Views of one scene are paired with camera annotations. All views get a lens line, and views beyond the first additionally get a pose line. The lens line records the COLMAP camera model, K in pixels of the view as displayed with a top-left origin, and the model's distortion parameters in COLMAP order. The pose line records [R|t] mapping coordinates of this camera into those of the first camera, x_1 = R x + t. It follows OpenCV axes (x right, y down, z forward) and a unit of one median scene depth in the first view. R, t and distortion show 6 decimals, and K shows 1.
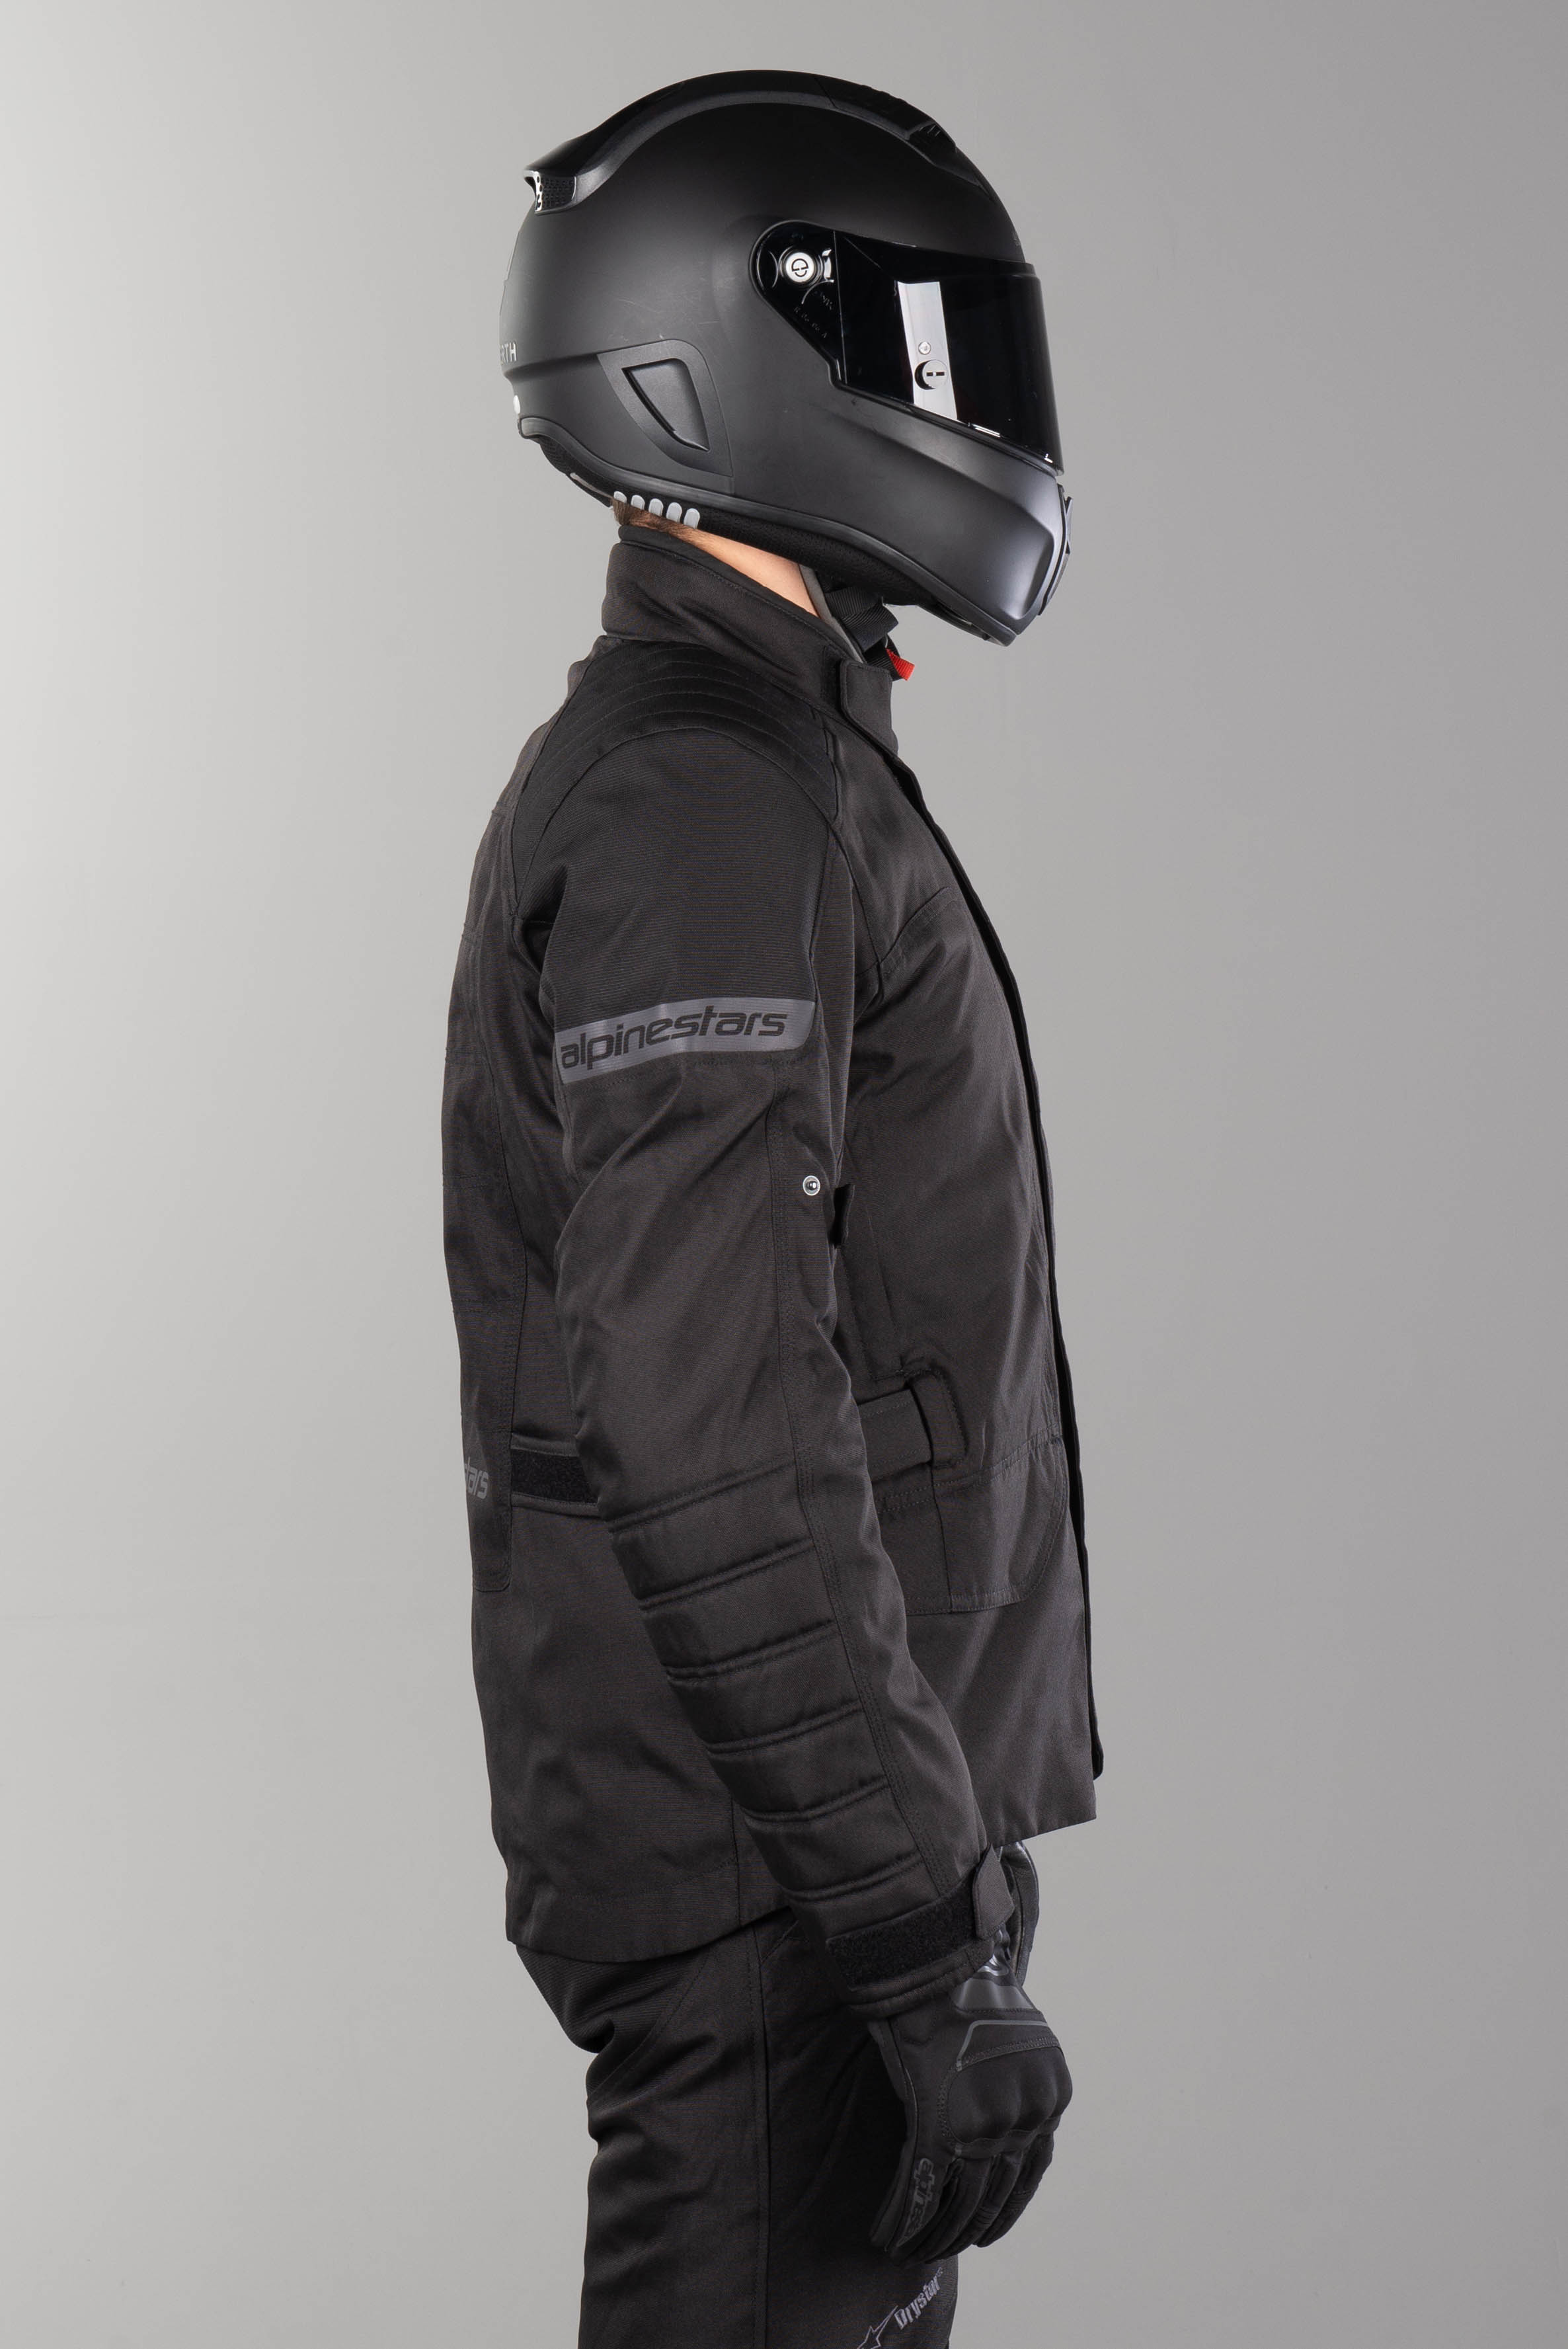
lens RADIAL K [[4251.1, 0, 784.0], [0, 4251.1, 1174.5], [0, 0, 1]] dist [0.041748, 0.150738]
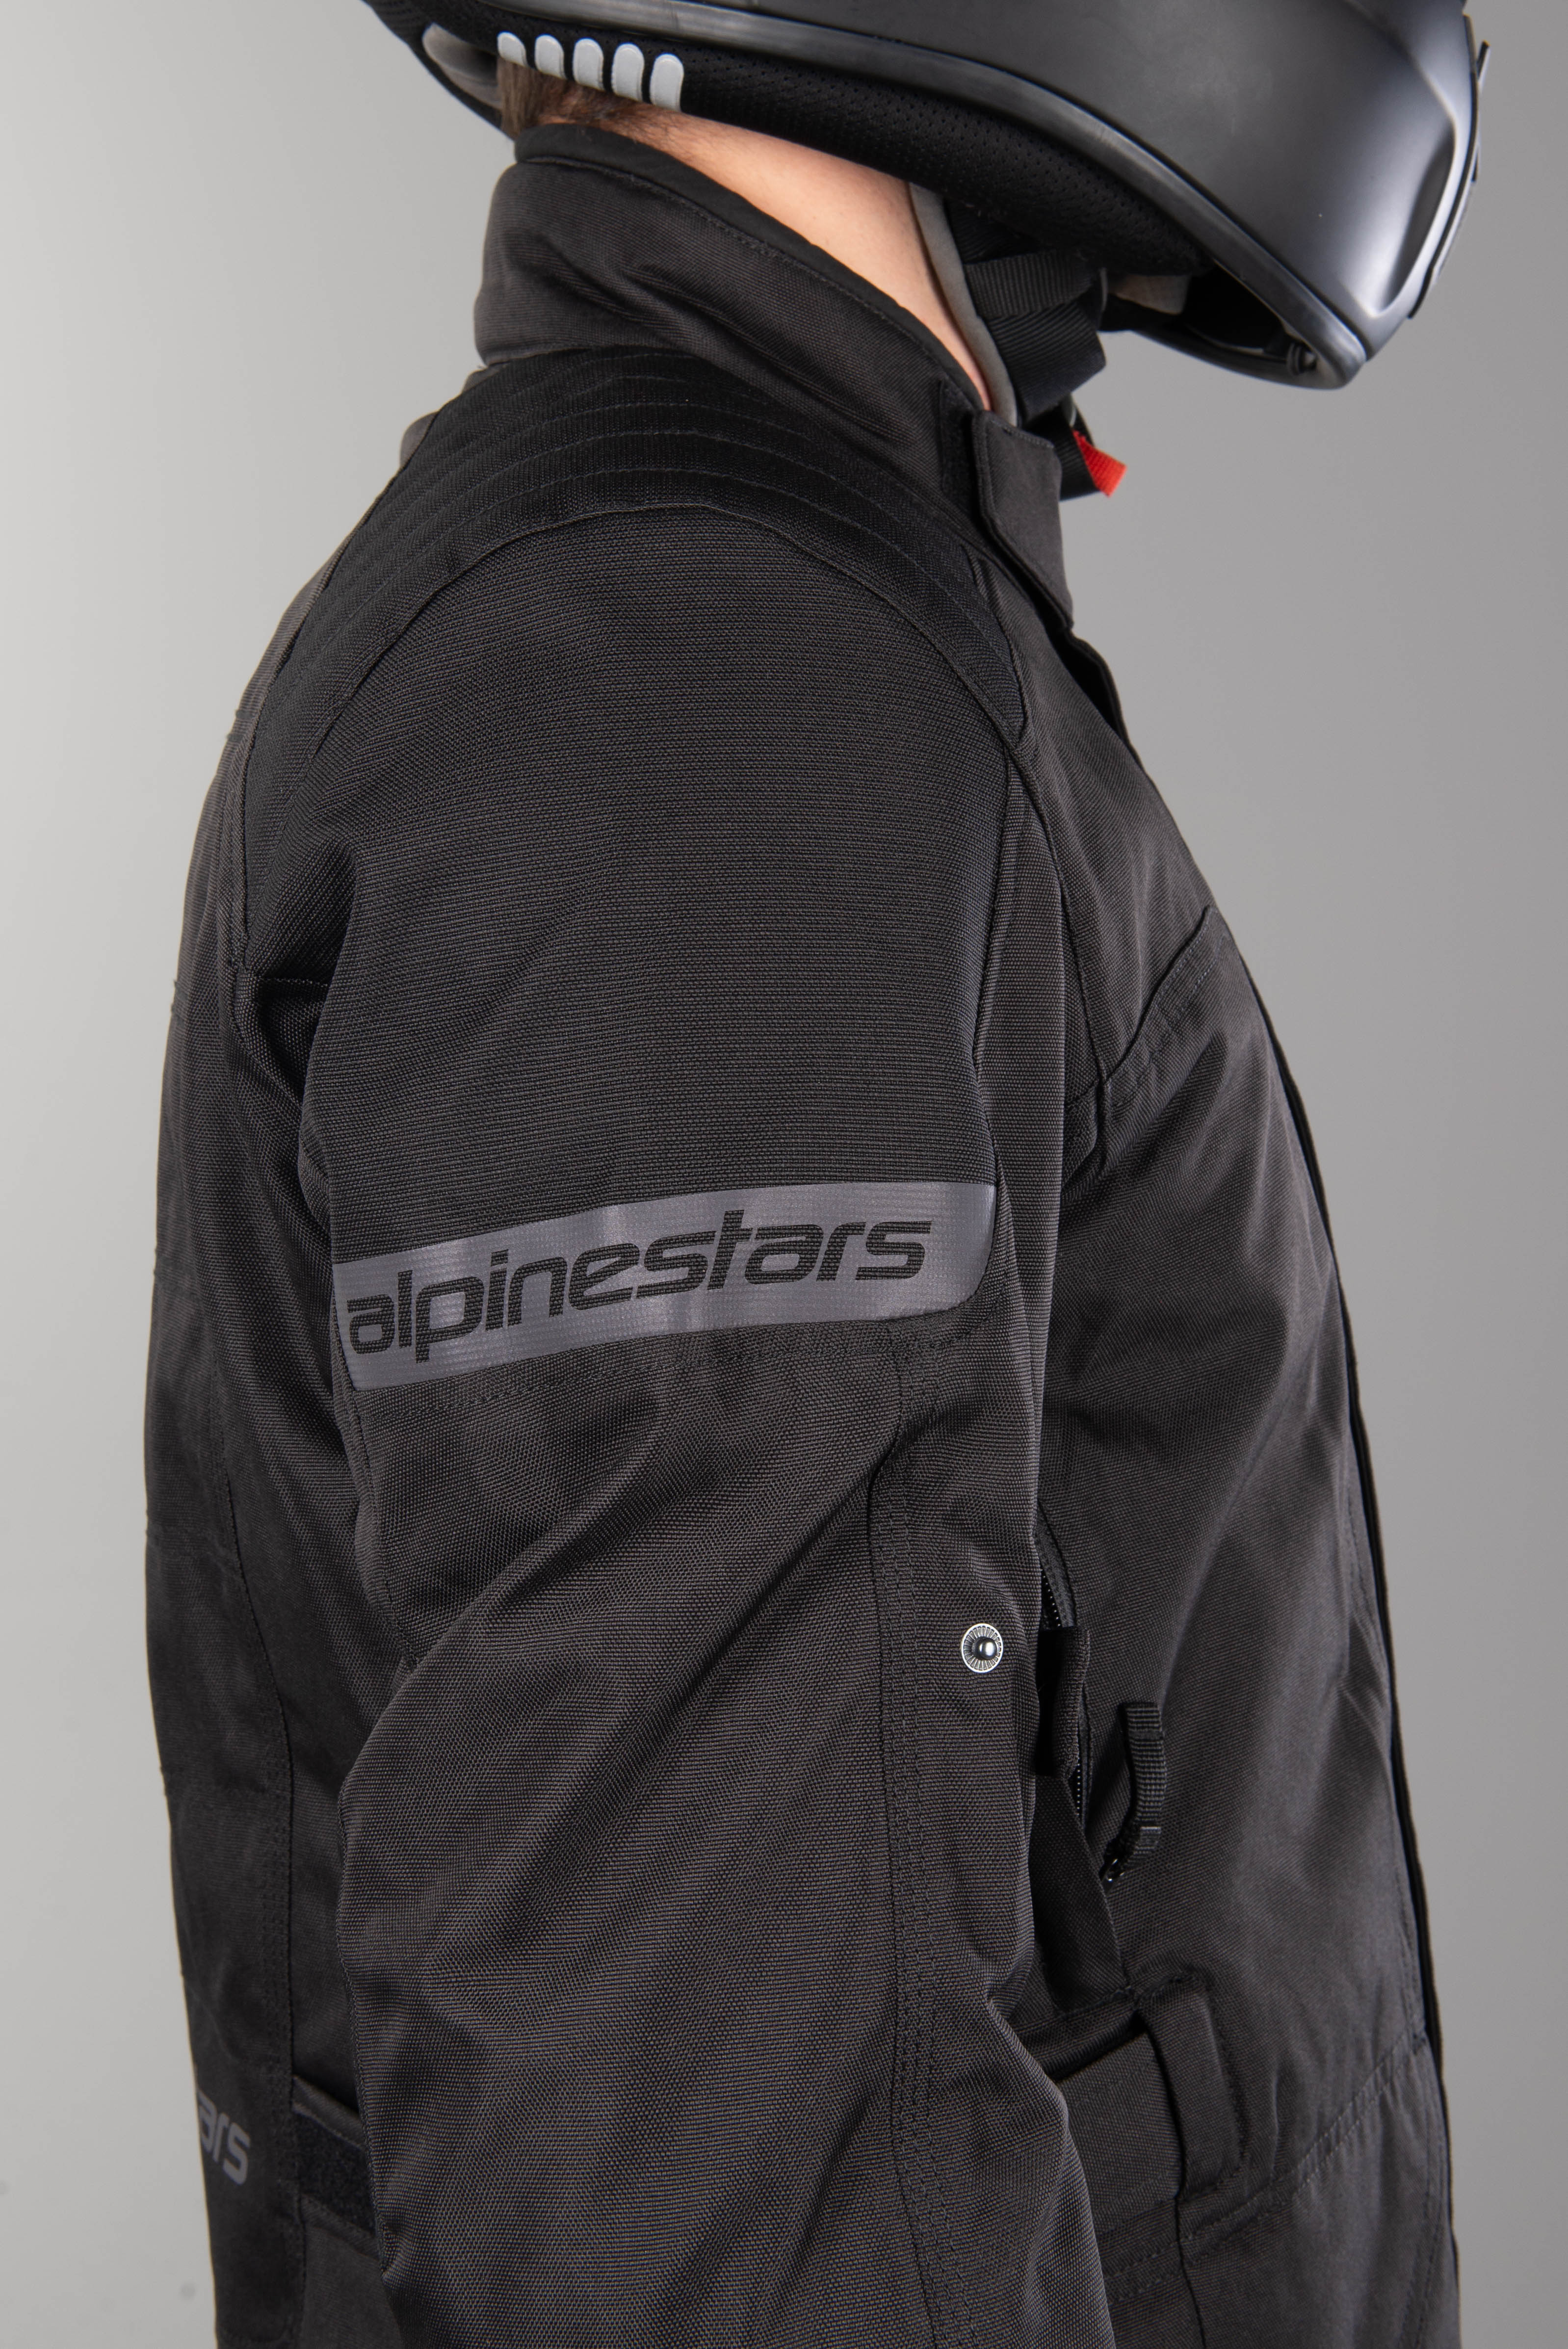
lens RADIAL K [[3709.4, 0, 781.4], [0, 3709.4, 1291.2], [0, 0, 1]] dist [0.429335, -3.113611]
pose [[0.999426, 0.007093, 0.033123, -0.023599], [-0.008082, 0.999522, 0.029828, -0.041069], [-0.032896, -0.030079, 0.999006, 0.645992]]
